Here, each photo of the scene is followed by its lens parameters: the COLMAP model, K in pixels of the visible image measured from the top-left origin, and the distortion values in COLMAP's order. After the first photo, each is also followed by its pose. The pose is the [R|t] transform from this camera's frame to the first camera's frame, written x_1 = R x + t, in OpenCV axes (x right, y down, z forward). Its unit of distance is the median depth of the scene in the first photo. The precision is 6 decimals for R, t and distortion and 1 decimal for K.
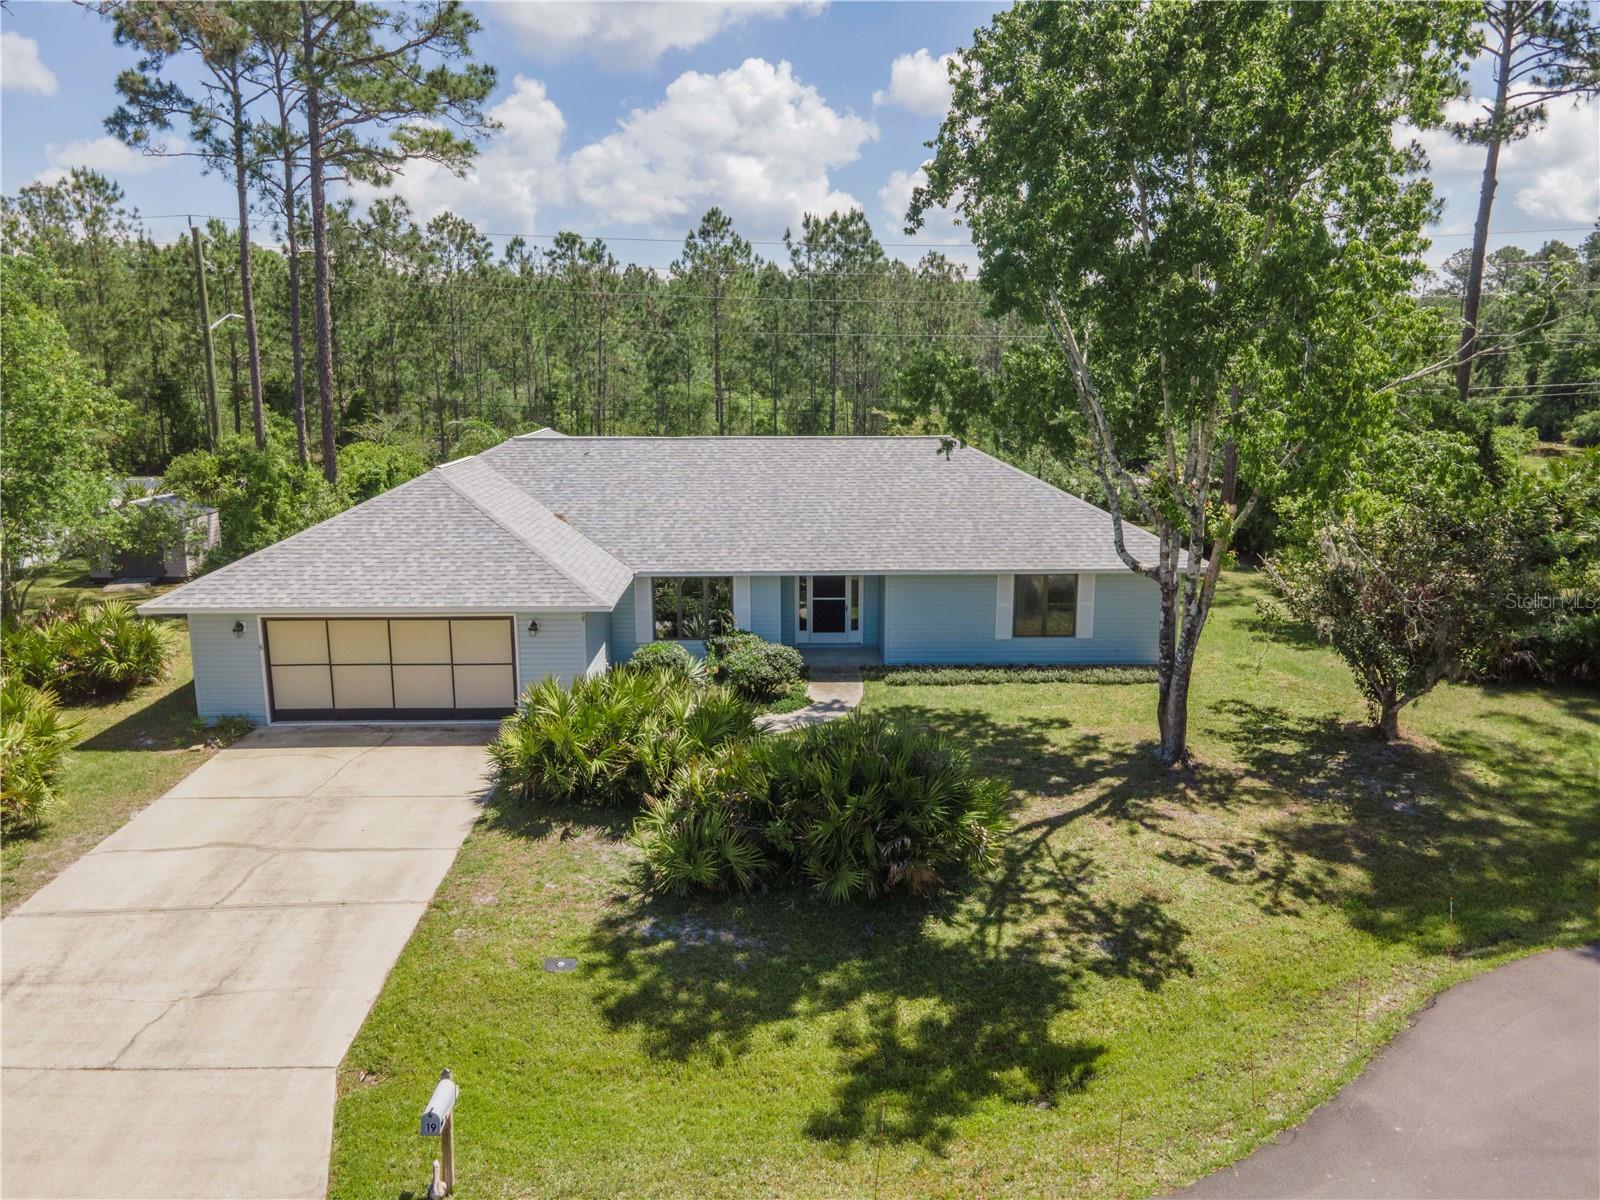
lens RADIAL K [[1163.1, 0, 794.8], [0, 1163.1, 598.9], [0, 0, 1]] dist [0.035258, 0.004284]
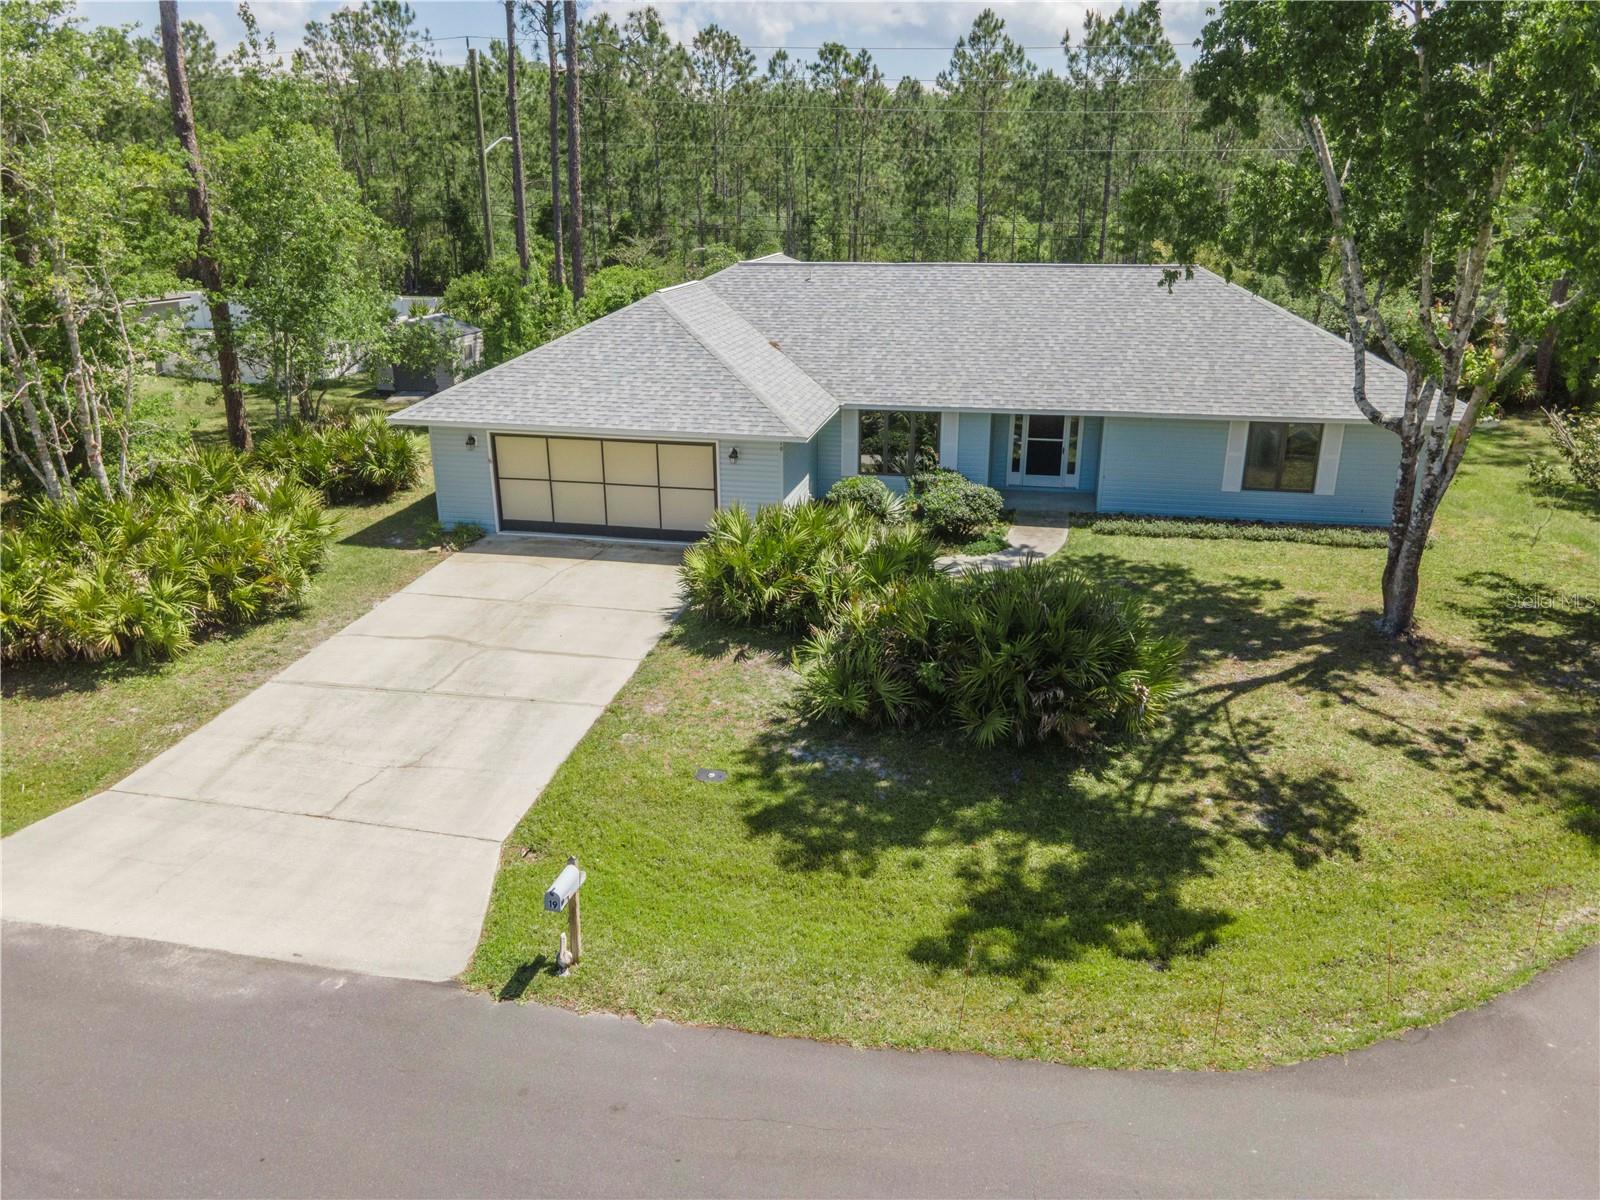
lens RADIAL K [[1166.4, 0, 802.1], [0, 1166.4, 591.9], [0, 0, 1]] dist [0.012403, 0.084515]
pose [[0.974767, 0.072931, -0.210977, 0.060692], [-0.043870, 0.989280, 0.139284, -0.001782], [0.218873, -0.126513, 0.967517, 0.009969]]
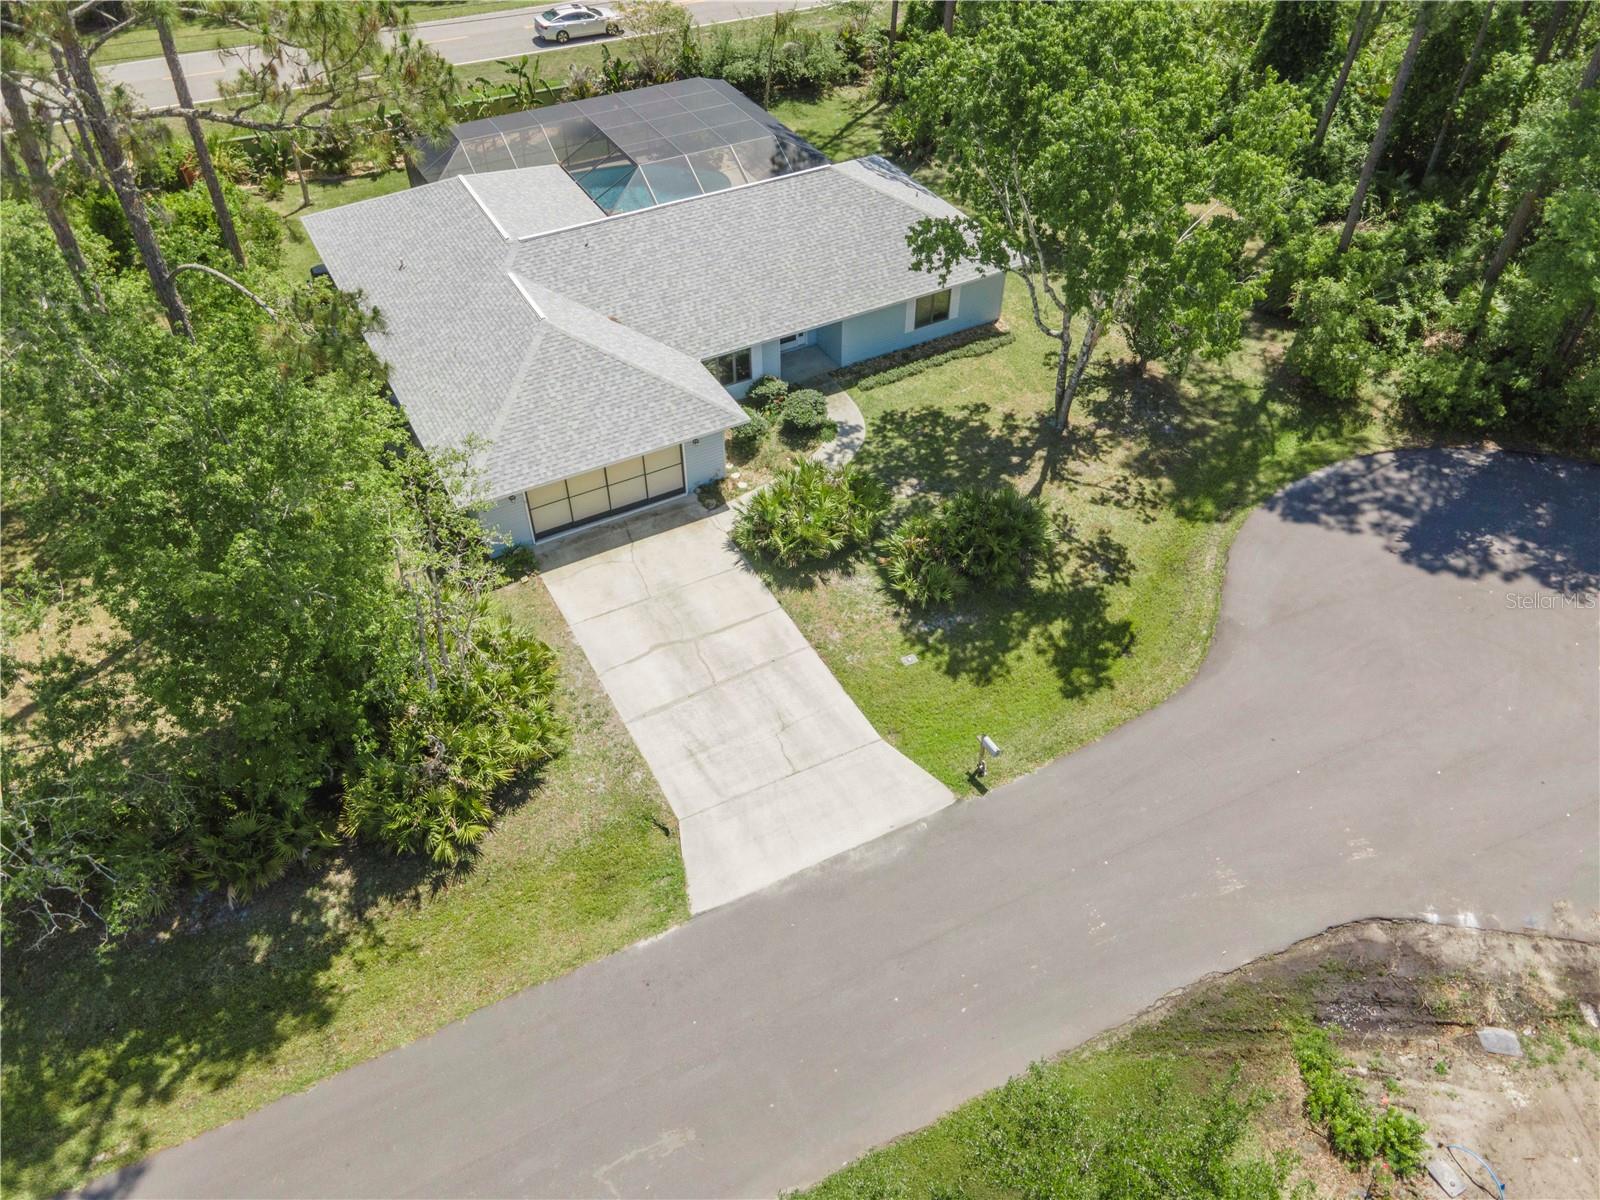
lens RADIAL K [[1163.1, 0, 794.8], [0, 1163.1, 598.9], [0, 0, 1]] dist [0.035258, 0.004284]
pose [[0.890839, -0.317397, 0.325061, -0.707440], [0.101036, 0.835980, 0.539379, -0.646053], [-0.442942, -0.447657, 0.776792, -0.352383]]
